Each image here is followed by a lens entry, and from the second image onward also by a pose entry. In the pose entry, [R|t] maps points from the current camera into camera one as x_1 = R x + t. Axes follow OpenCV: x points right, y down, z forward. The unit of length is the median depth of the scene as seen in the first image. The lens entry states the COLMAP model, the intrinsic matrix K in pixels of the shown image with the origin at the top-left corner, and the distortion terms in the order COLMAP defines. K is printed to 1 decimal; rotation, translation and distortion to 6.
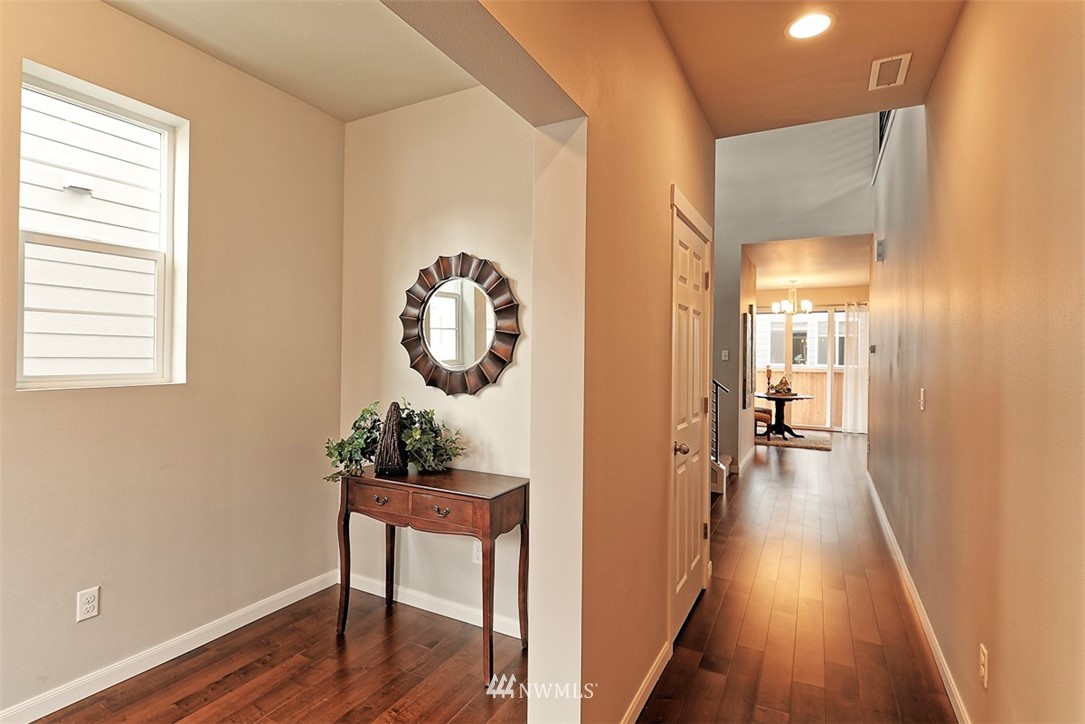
lens RADIAL K [[526.2, 0, 540.3], [0, 526.2, 360.0], [0, 0, 1]] dist [-0.007508, -0.010126]
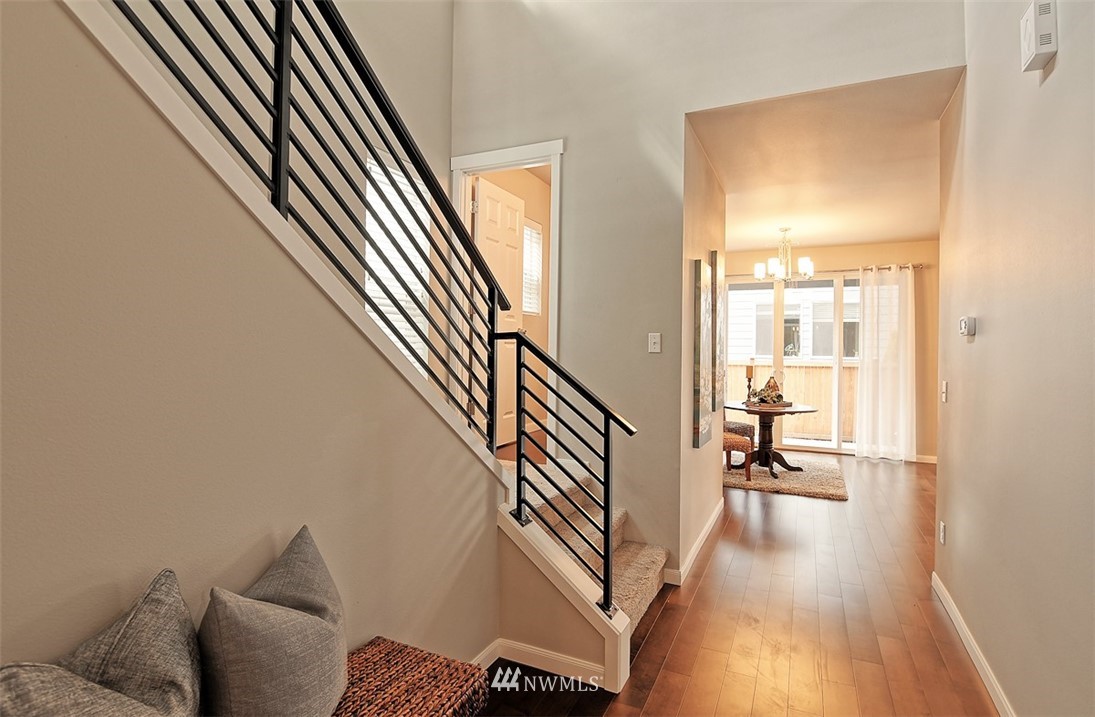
lens RADIAL K [[533.1, 0, 550.9], [0, 533.1, 354.9], [0, 0, 1]] dist [-0.031378, -0.000358]
pose [[0.999244, -0.002538, 0.038782, 0.162424], [0.002277, 0.999974, 0.006791, -0.000602], [-0.038798, -0.006698, 0.999225, 0.349224]]
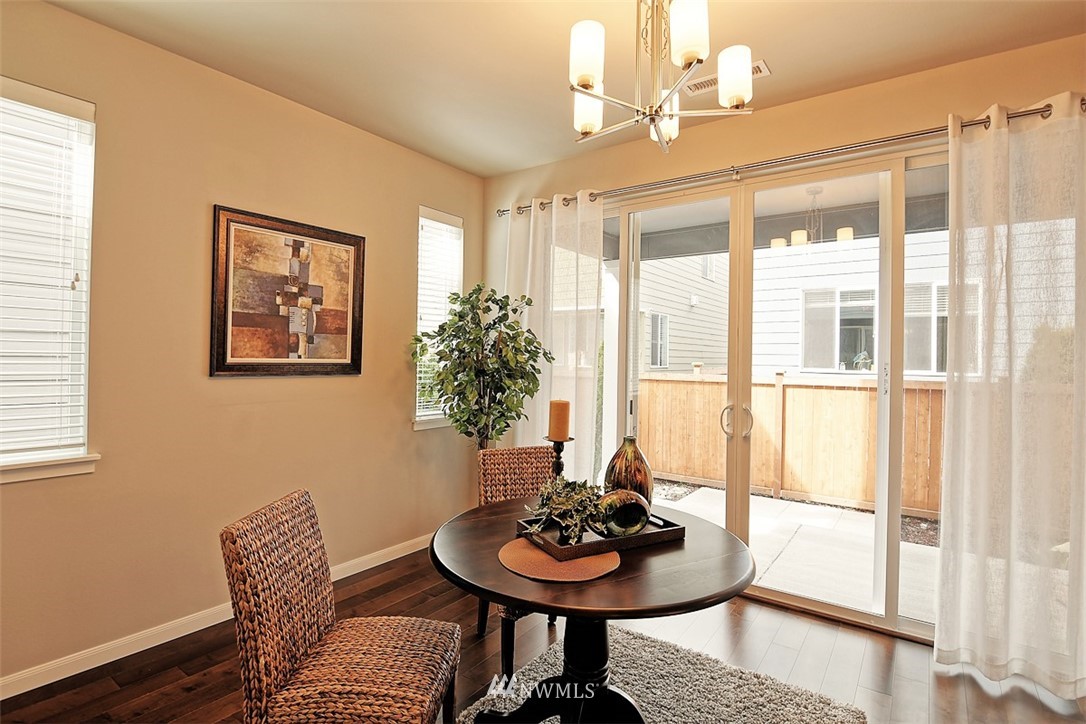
lens RADIAL K [[526.7, 0, 544.7], [0, 526.7, 360.5], [0, 0, 1]] dist [-0.007508, -0.010126]
pose [[0.990966, 0.003257, -0.134074, 0.457376], [-0.003614, 0.999991, -0.002422, 0.001781], [0.134065, 0.002885, 0.990968, 0.785297]]
